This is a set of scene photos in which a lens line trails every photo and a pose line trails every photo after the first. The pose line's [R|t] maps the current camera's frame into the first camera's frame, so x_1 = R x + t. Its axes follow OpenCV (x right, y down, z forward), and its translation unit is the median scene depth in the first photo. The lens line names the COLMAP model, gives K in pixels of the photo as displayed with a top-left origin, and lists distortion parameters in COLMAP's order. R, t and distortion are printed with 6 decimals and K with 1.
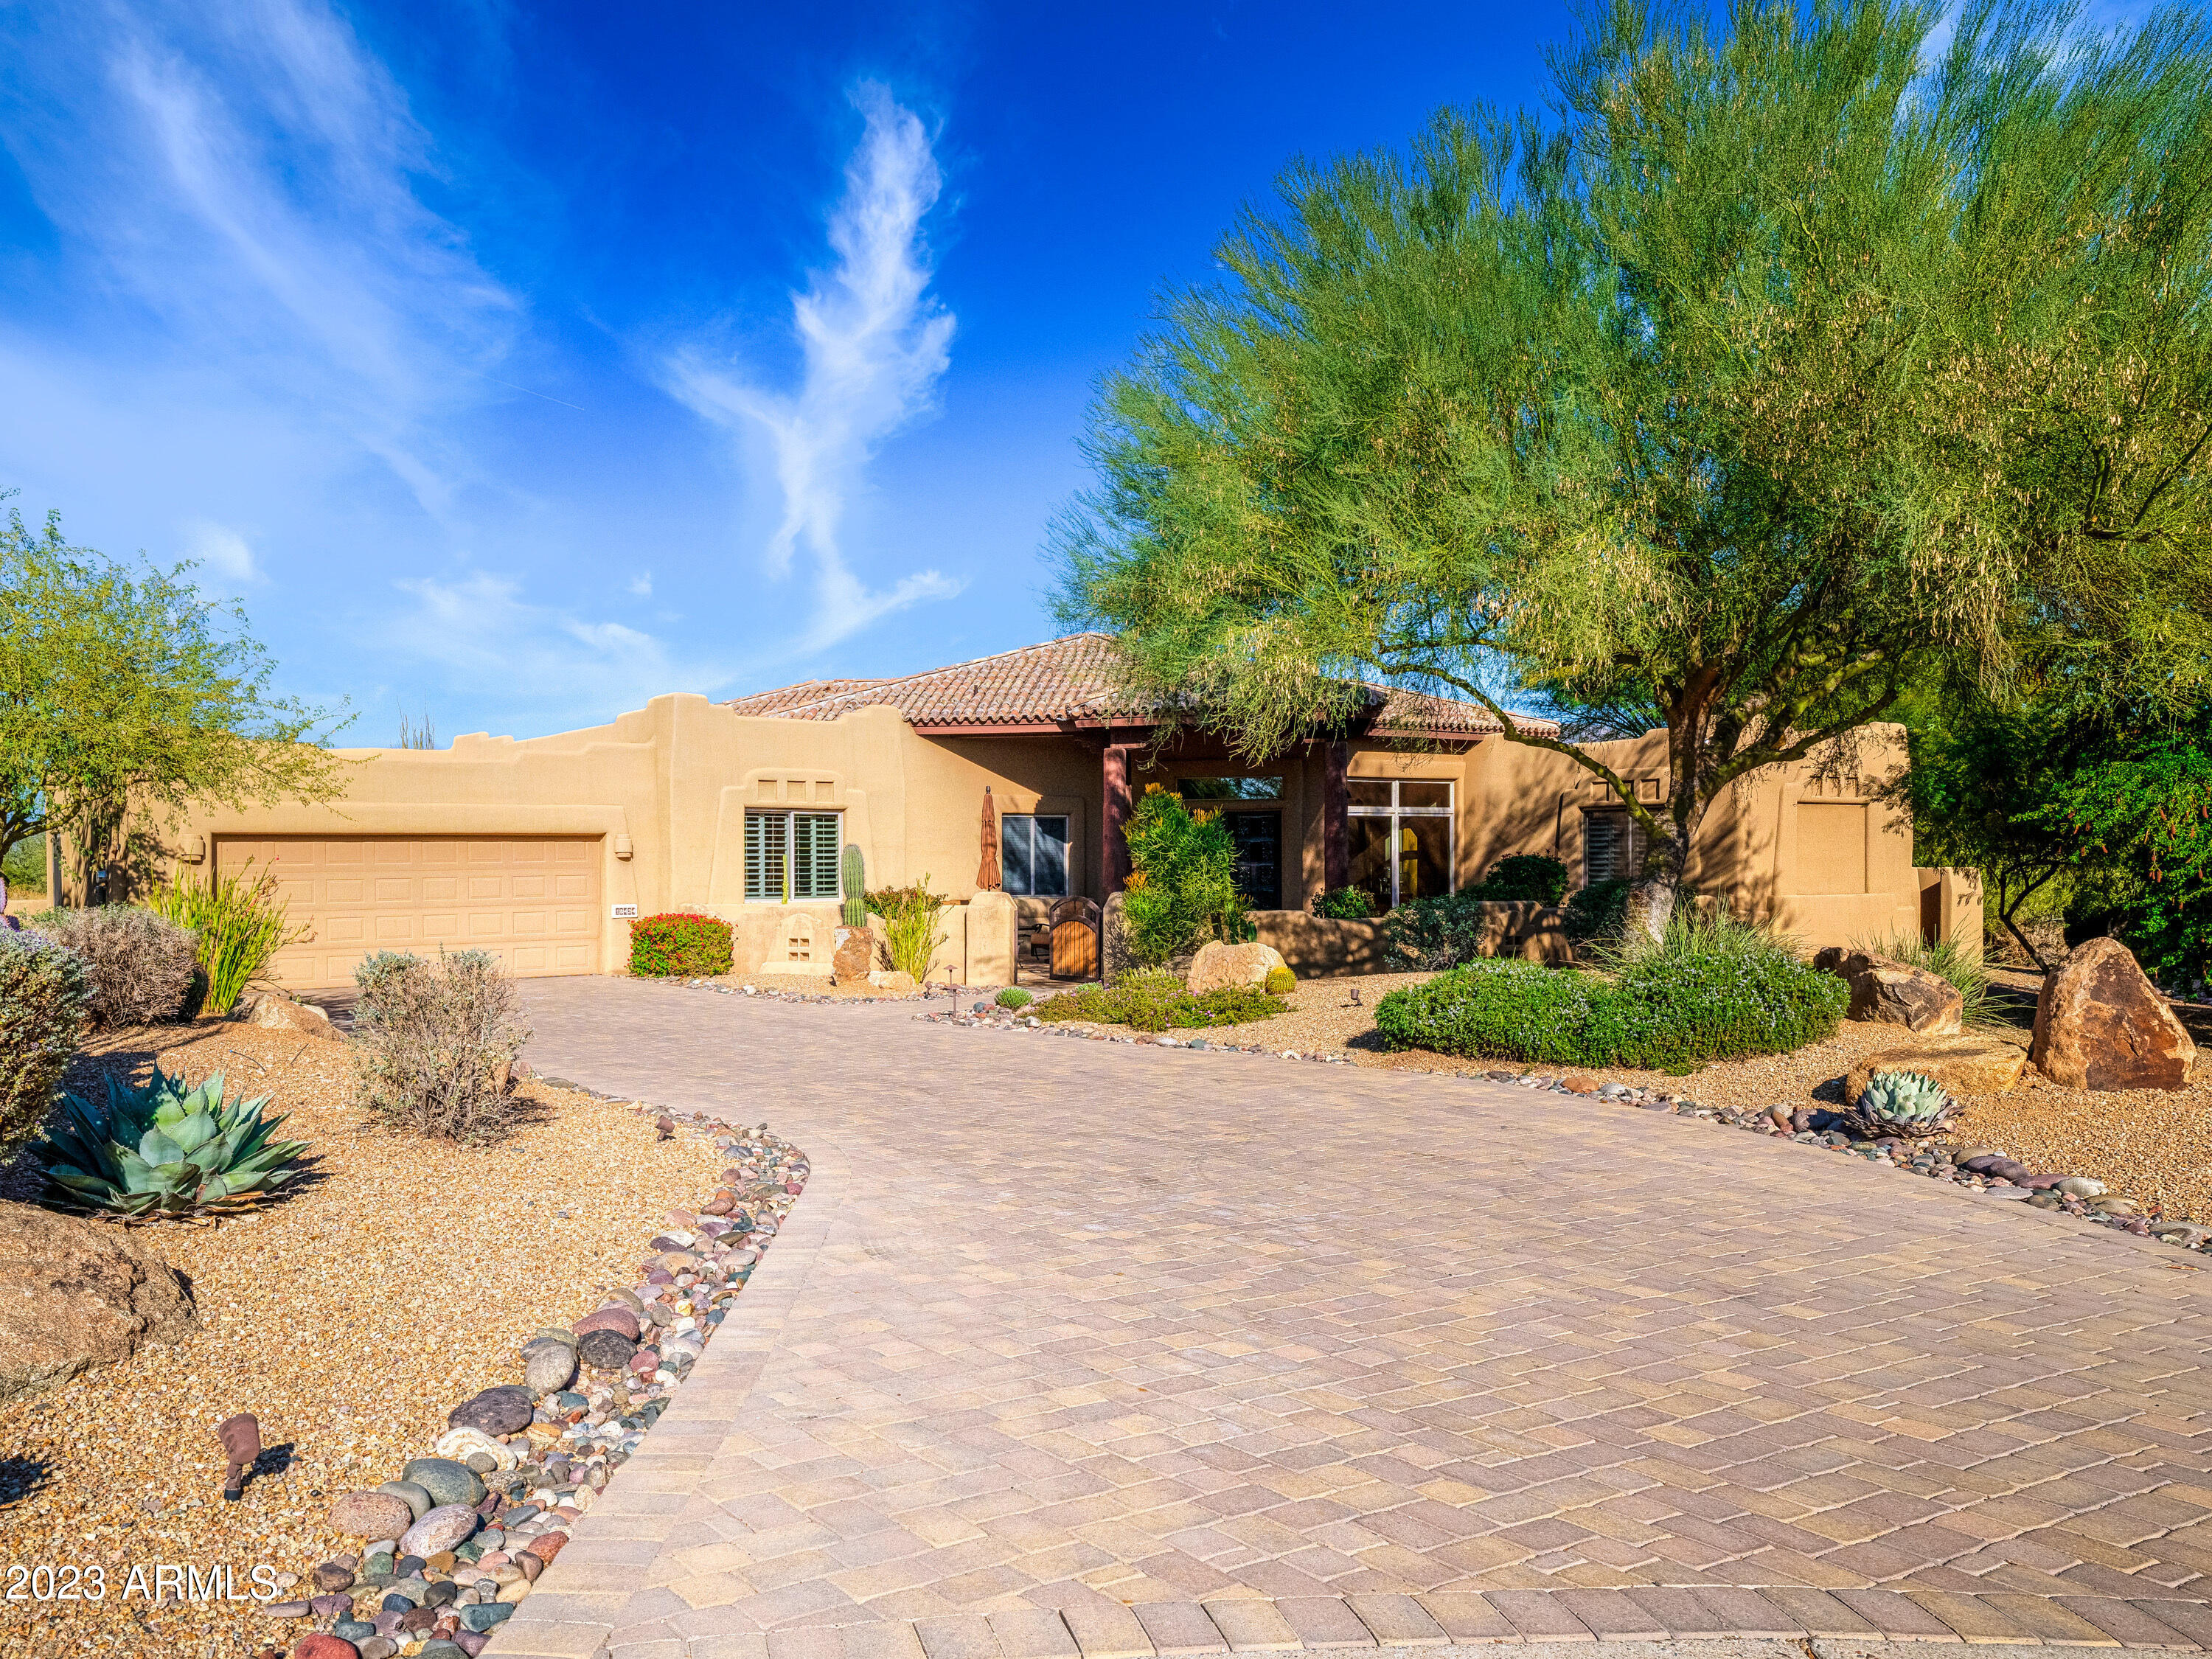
lens RADIAL K [[1769.1, 0, 1106.0], [0, 1769.1, 829.5], [0, 0, 1]] dist [-0.047074, 0.002268]
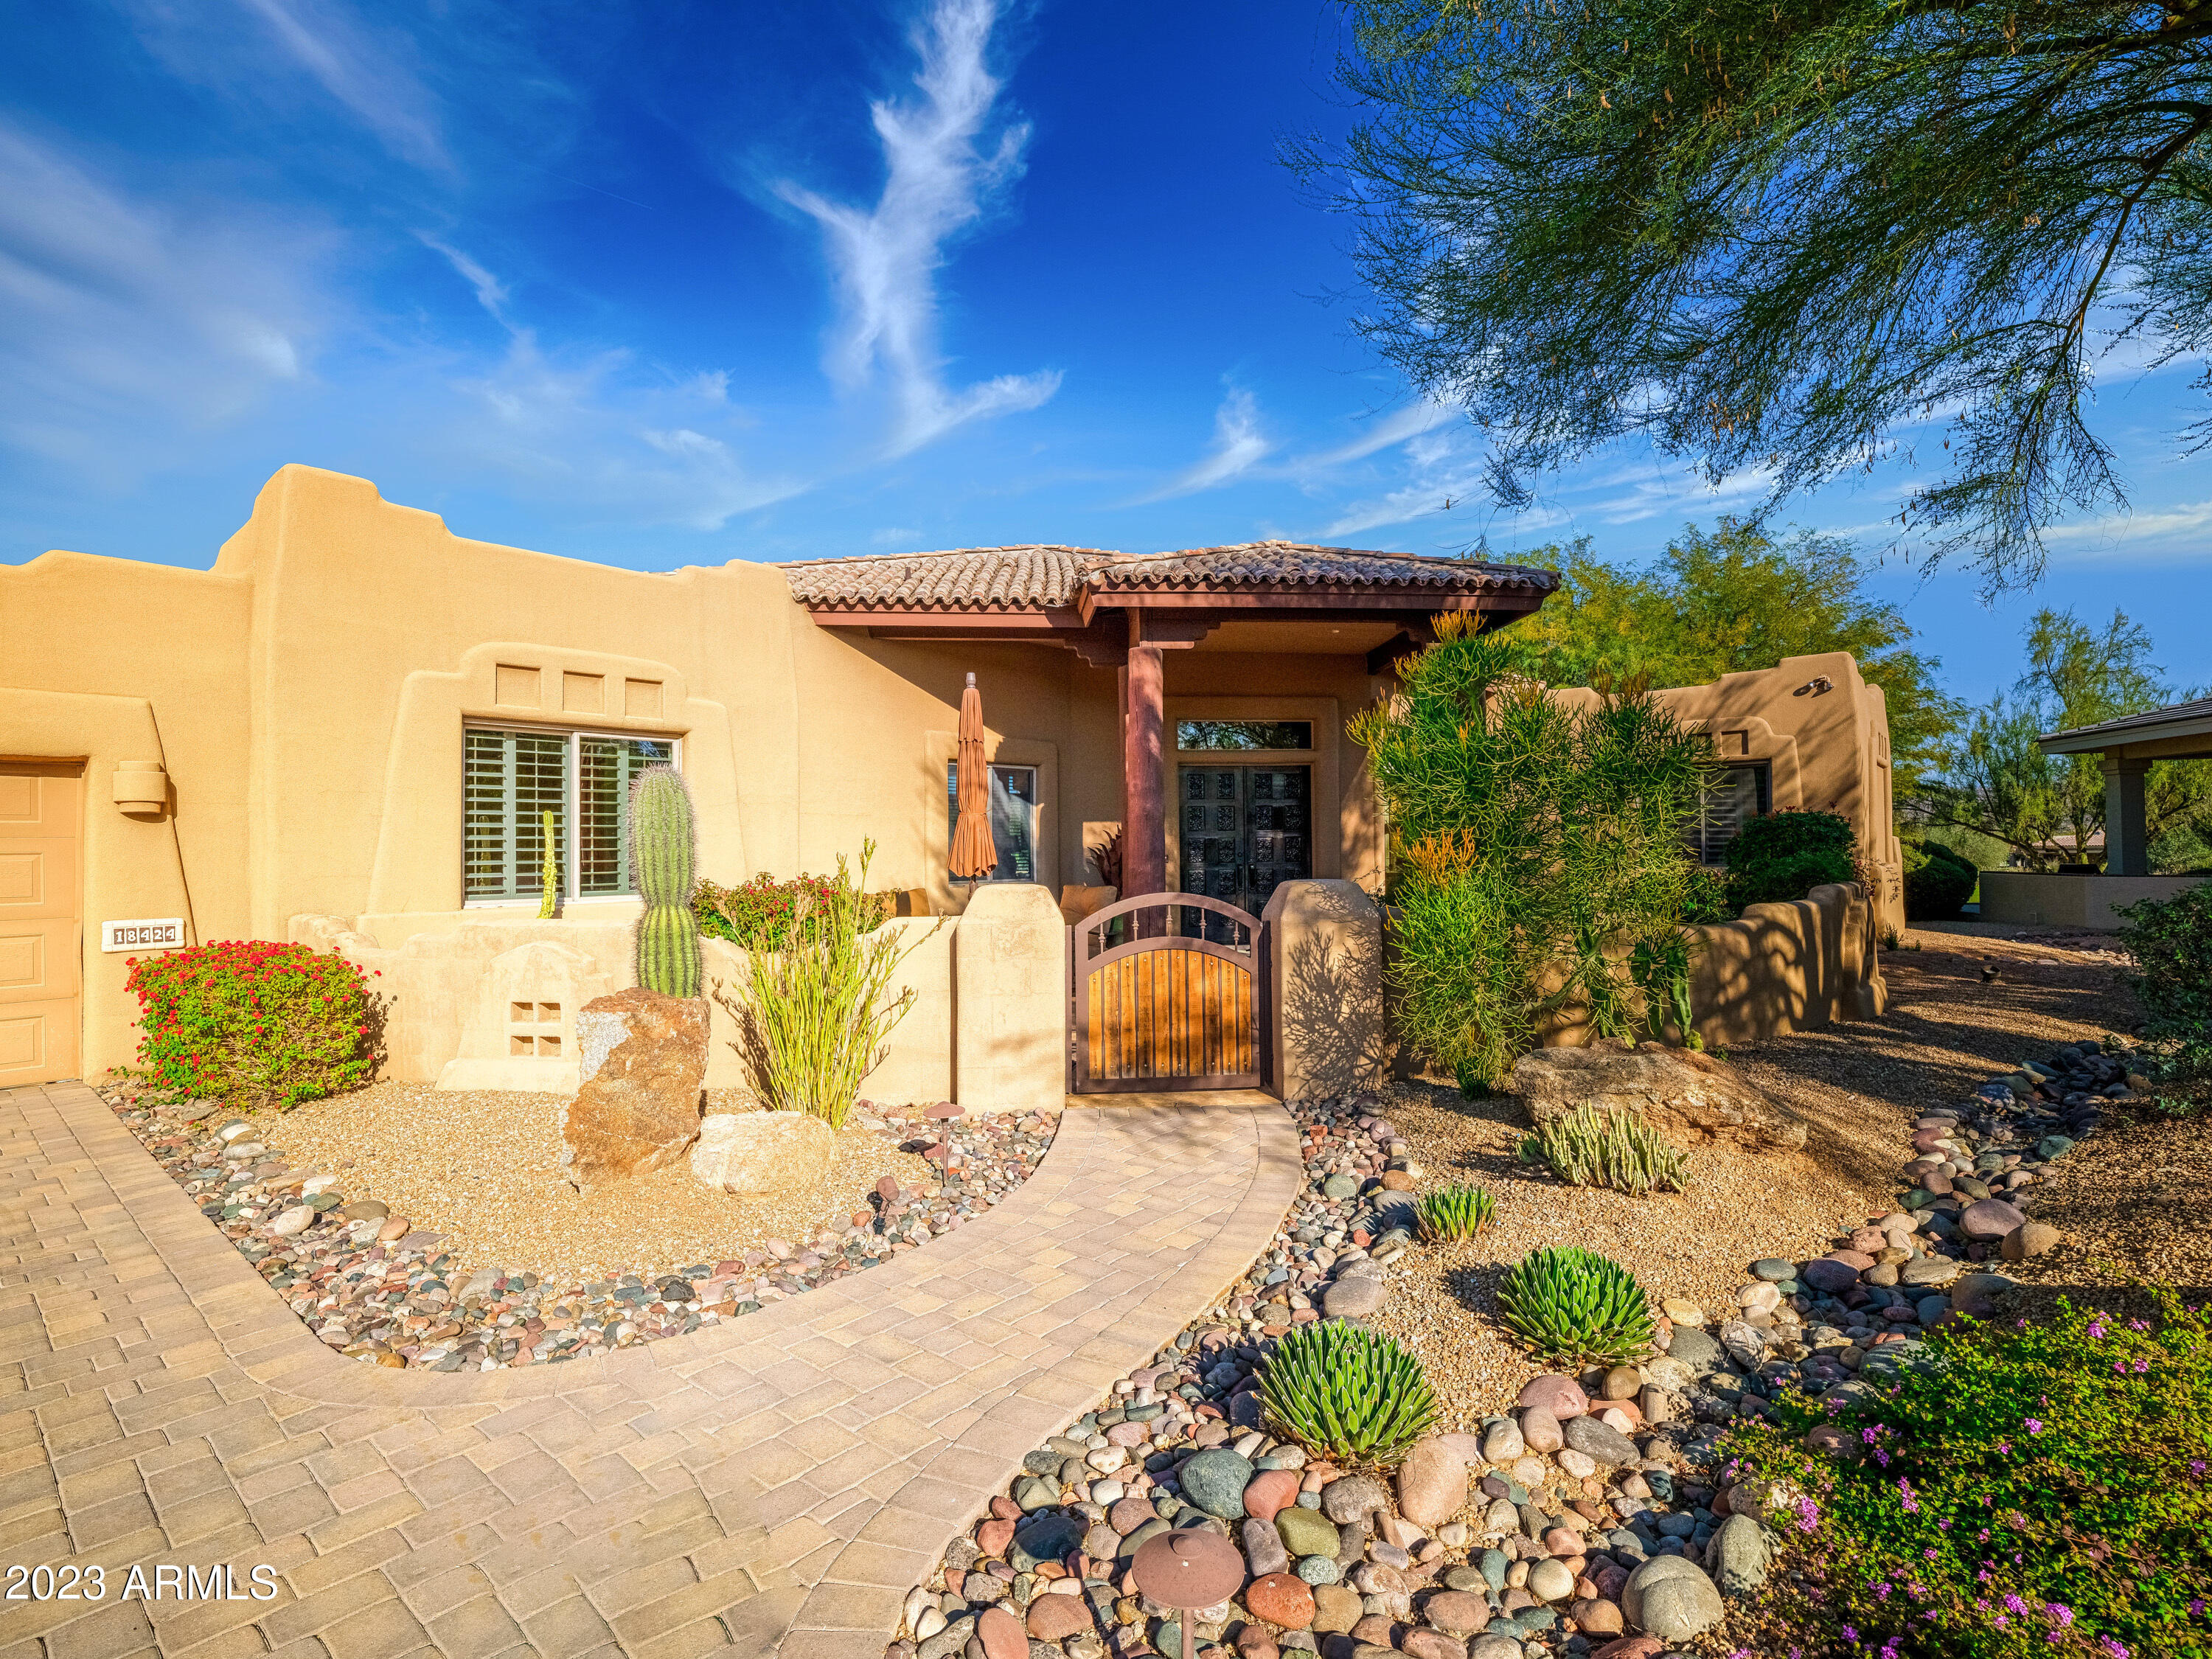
lens RADIAL K [[913.9, 0, 1106.0], [0, 913.9, 829.5], [0, 0, 1]] dist [-0.011659, -0.000008]
pose [[0.973581, -0.003729, 0.228311, -0.086420], [0.005487, 0.999960, -0.007066, 0.022035], [-0.228275, 0.008132, 0.973563, 0.704804]]
